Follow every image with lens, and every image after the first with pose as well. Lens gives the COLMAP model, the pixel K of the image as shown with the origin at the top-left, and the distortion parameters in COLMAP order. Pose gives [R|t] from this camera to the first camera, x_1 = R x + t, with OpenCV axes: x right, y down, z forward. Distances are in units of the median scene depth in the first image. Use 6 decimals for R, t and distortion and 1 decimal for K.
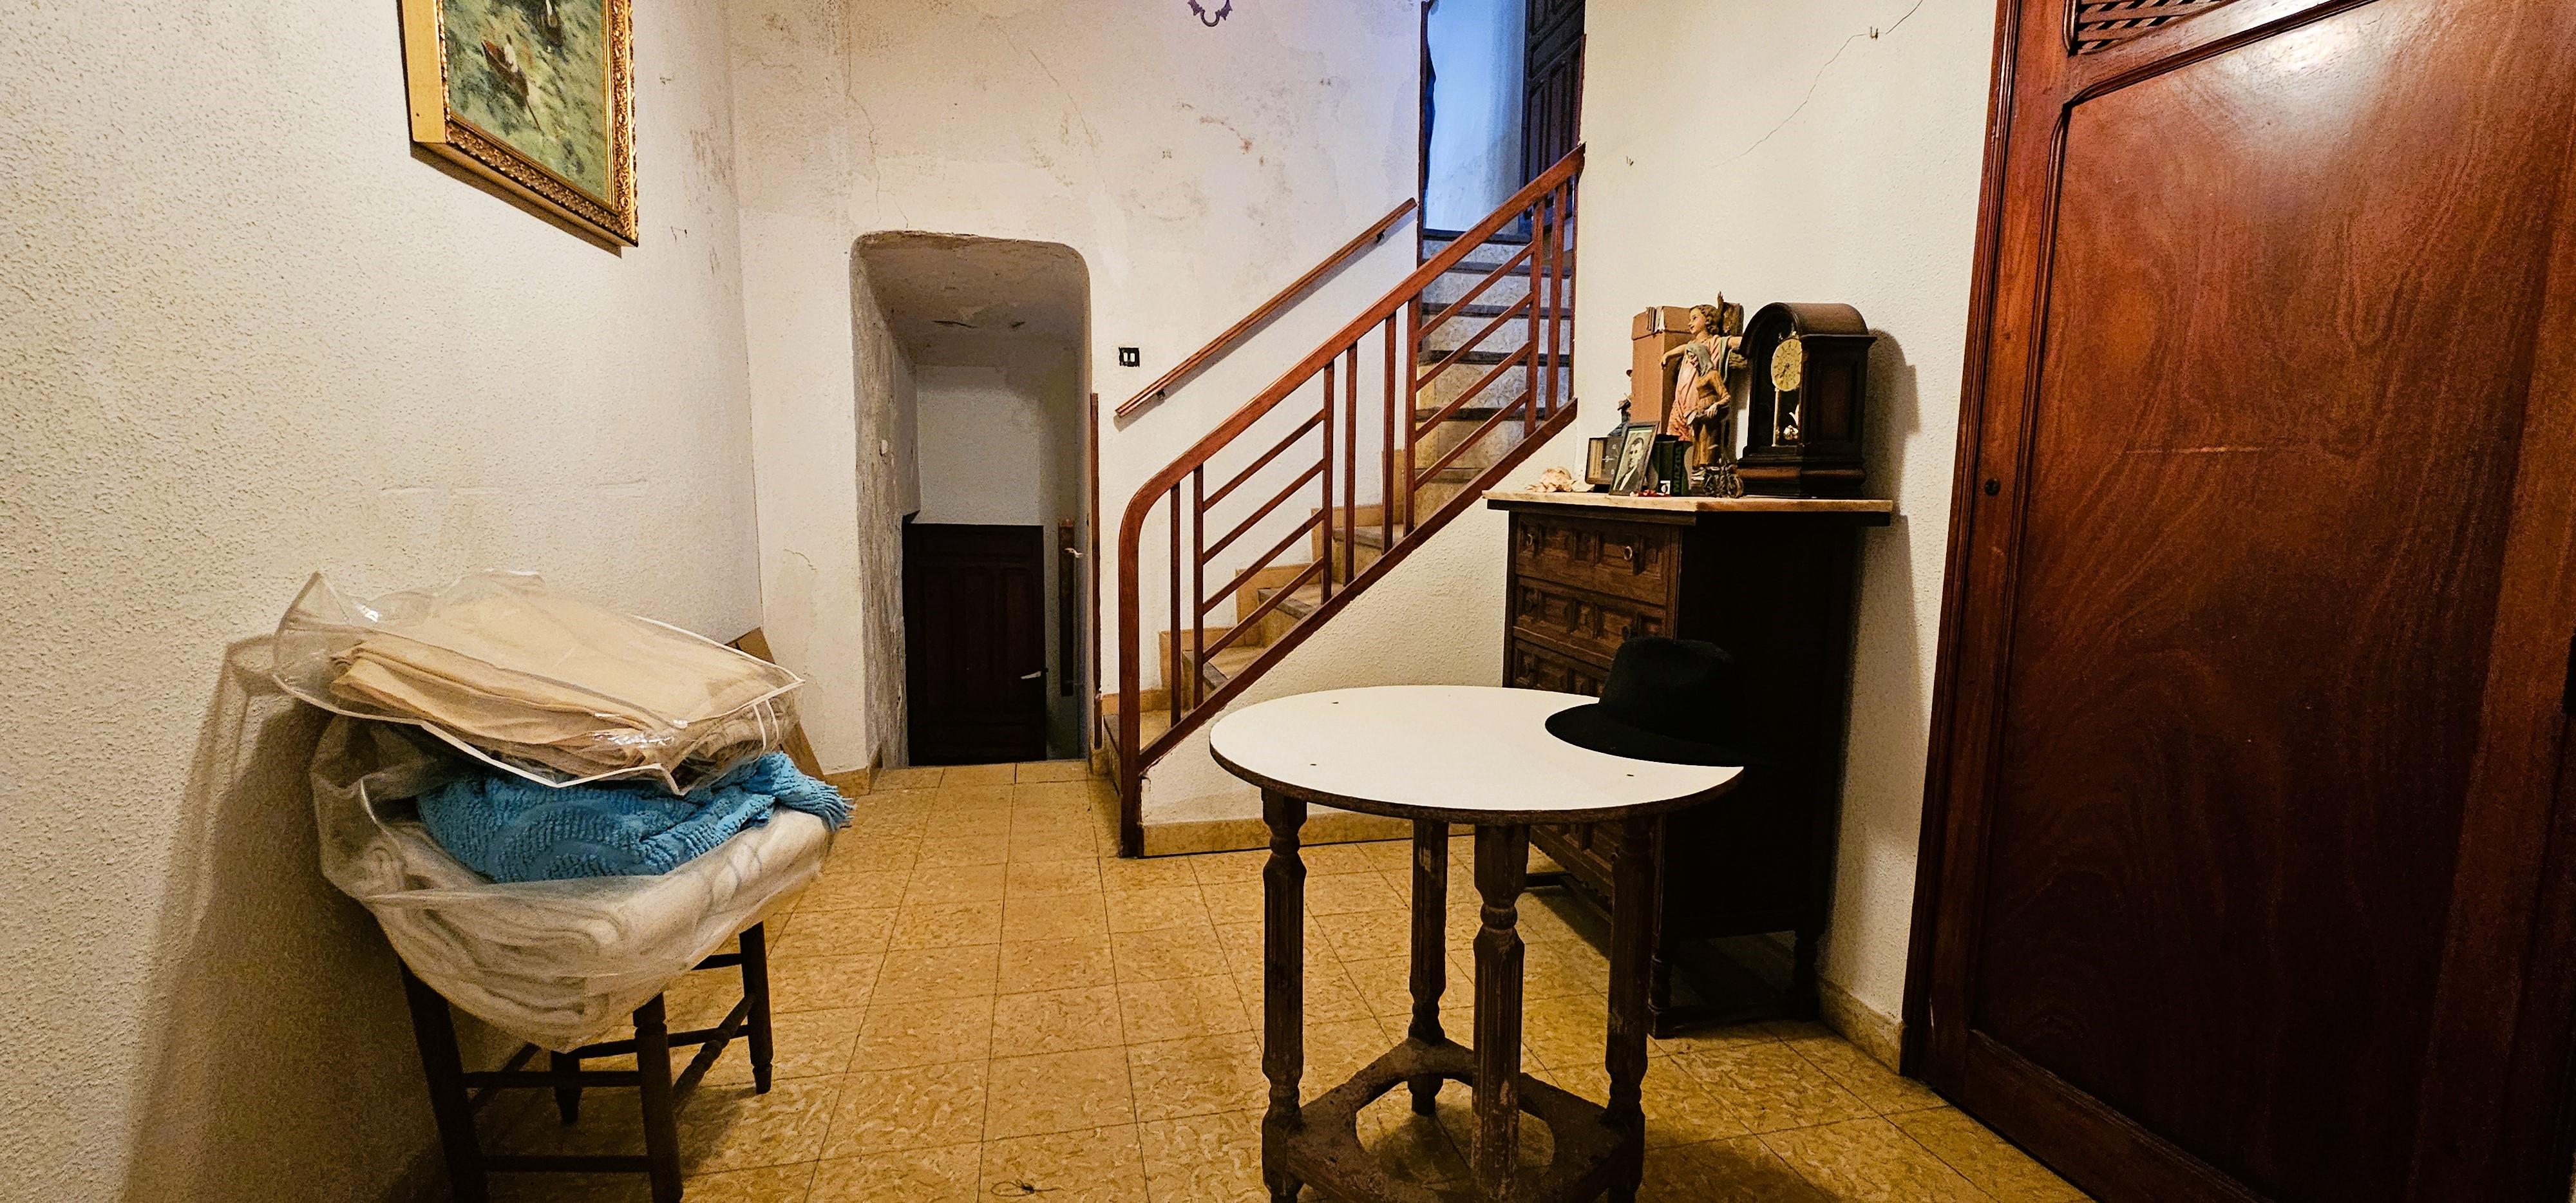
lens RADIAL K [[1055.8, 0, 1285.7], [0, 1055.8, 606.0], [0, 0, 1]] dist [0.000271, -0.000883]
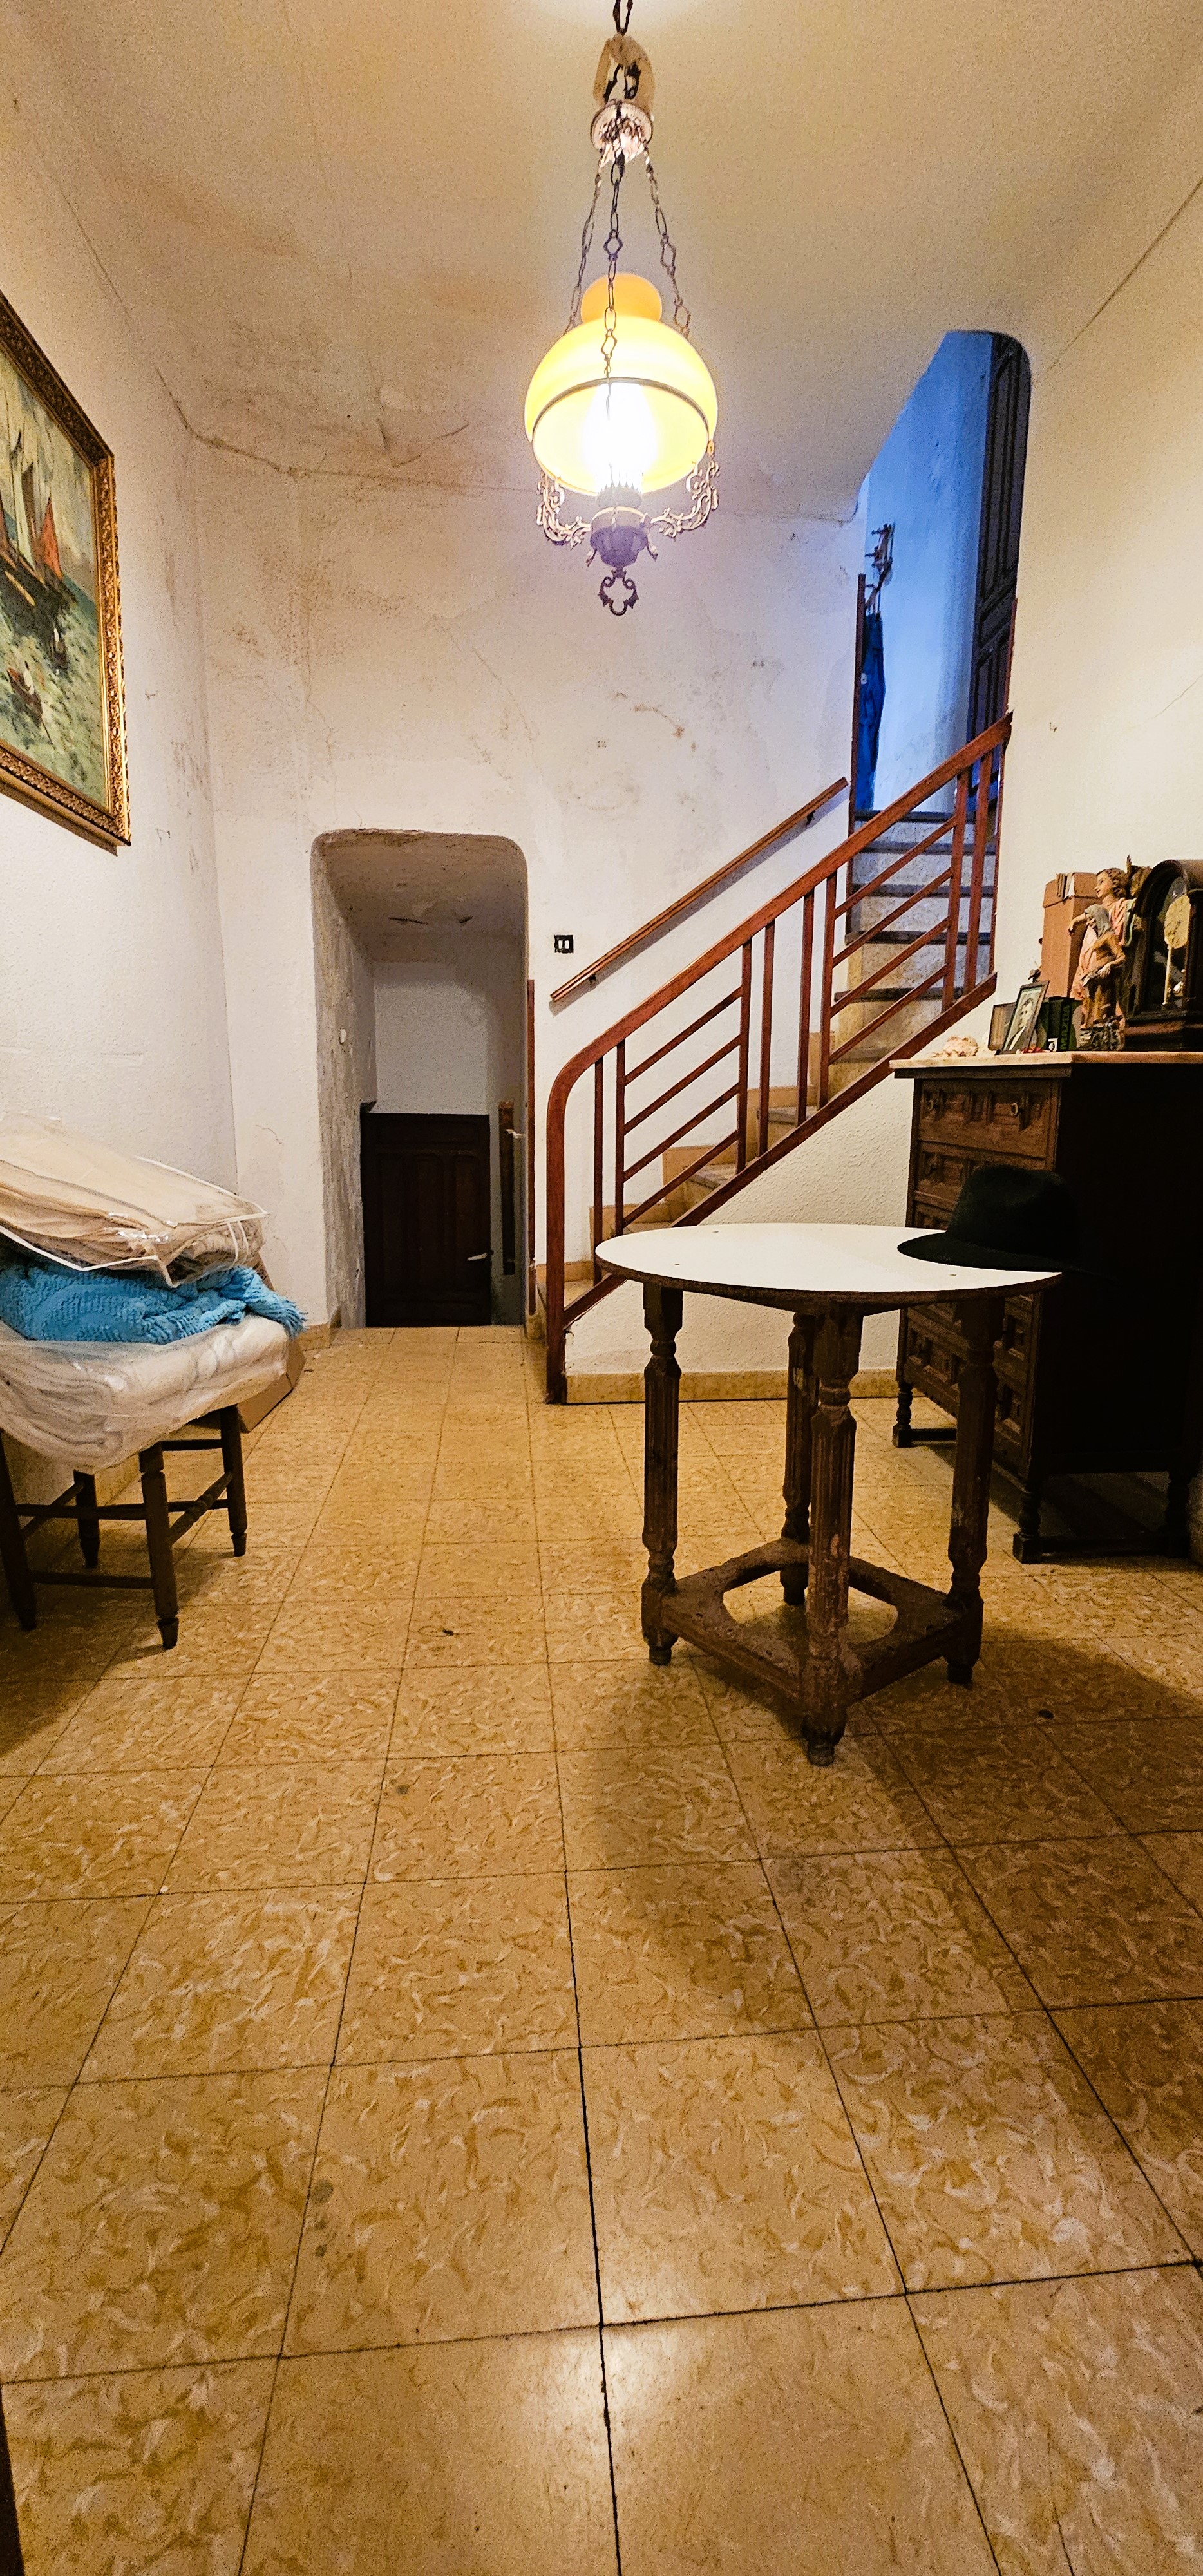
lens RADIAL K [[1055.8, 0, 594.9], [0, 1055.8, 1280.3], [0, 0, 1]] dist [0.000271, -0.000883]
pose [[0.990593, 0.020202, -0.135342, 0.049265], [-0.011713, 0.997930, 0.063226, 0.049703], [0.136339, -0.061046, 0.988780, -0.090685]]
